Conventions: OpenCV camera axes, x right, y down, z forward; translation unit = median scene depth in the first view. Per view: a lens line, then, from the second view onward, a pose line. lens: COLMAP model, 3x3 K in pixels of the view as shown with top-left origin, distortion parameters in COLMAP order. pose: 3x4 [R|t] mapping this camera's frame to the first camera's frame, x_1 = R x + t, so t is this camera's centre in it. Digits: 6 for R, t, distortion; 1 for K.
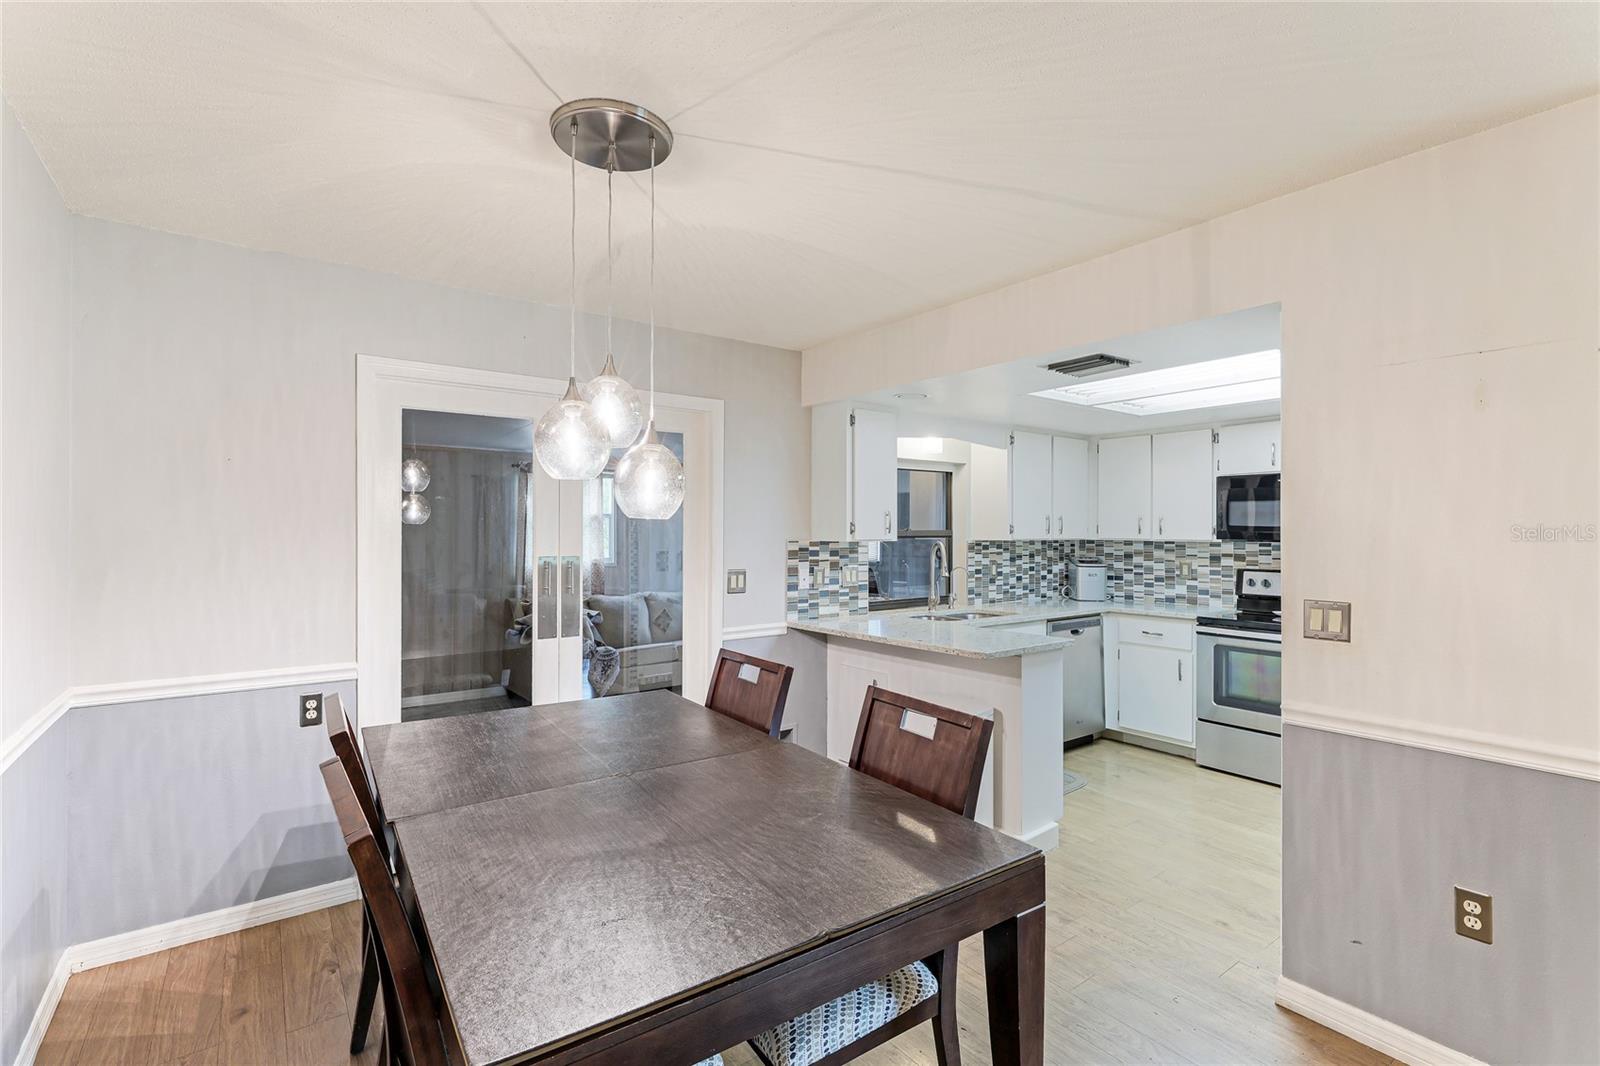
lens RADIAL K [[735.4, 0, 803.0], [0, 735.4, 522.1], [0, 0, 1]] dist [-0.001383, -0.000148]
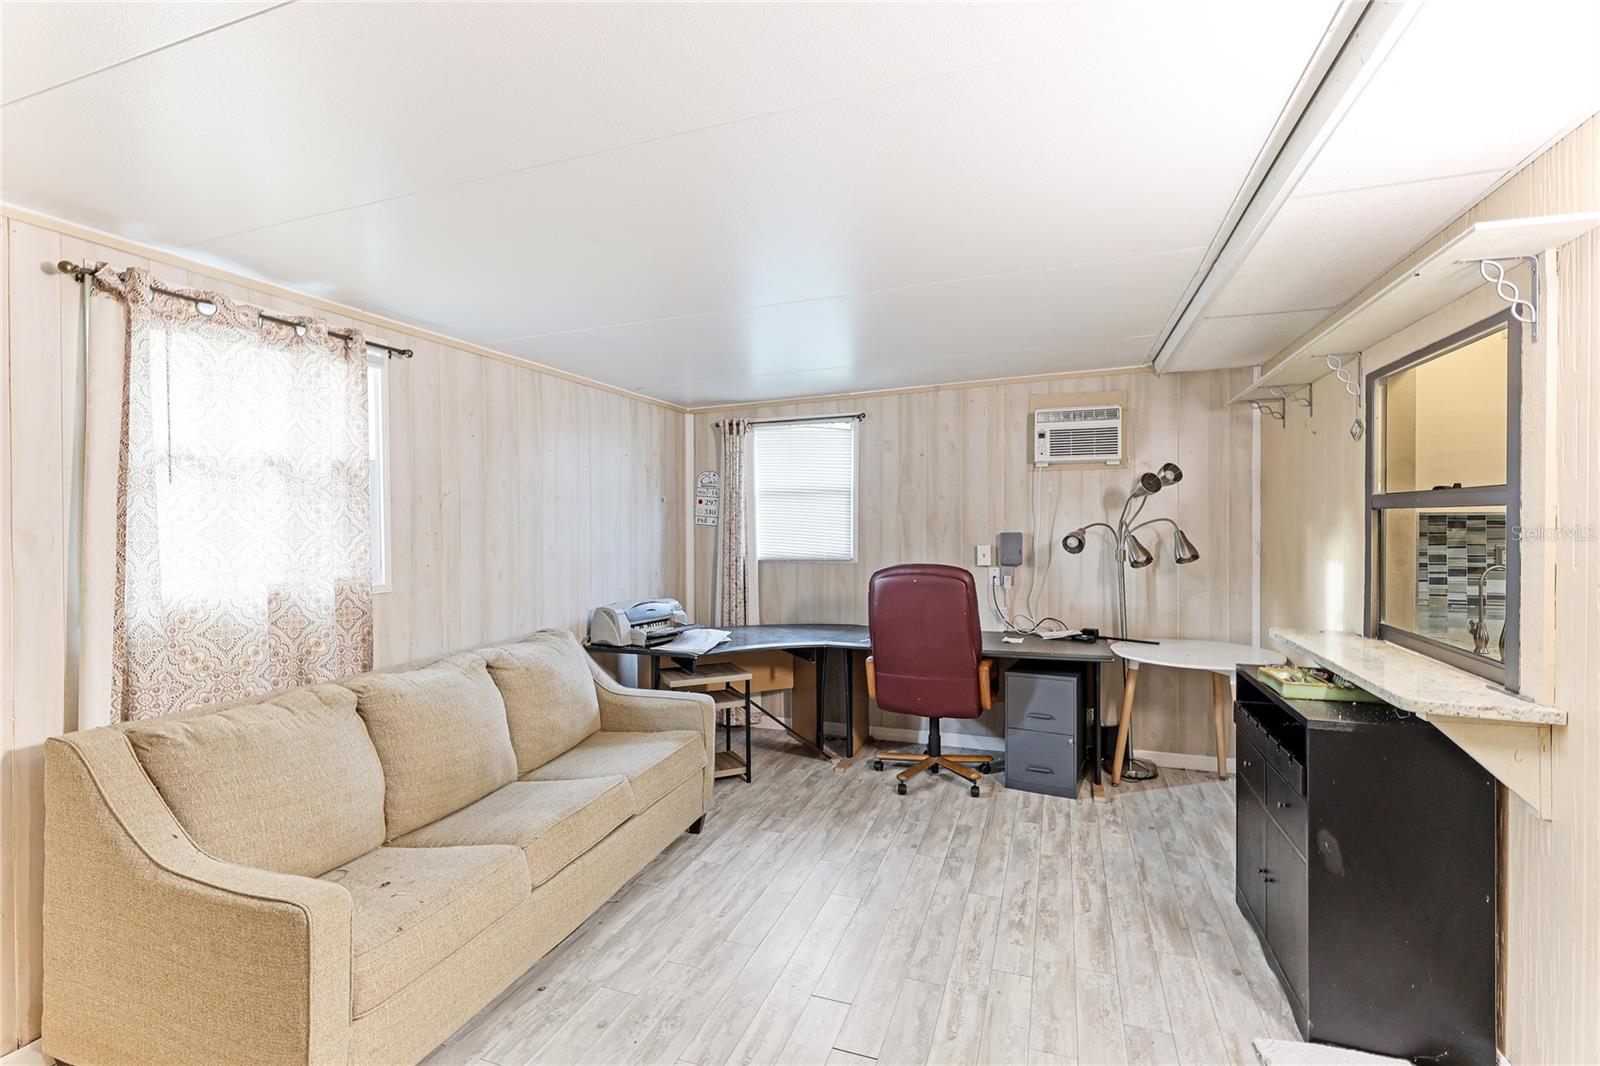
lens RADIAL K [[735.4, 0, 792.6], [0, 735.4, 529.5], [0, 0, 1]] dist [-0.001383, -0.000148]
pose [[0.843842, -0.011813, 0.536462, -0.471094], [0.000516, 0.999775, 0.021204, 0.027836], [-0.536592, -0.017616, 0.843658, 0.895424]]
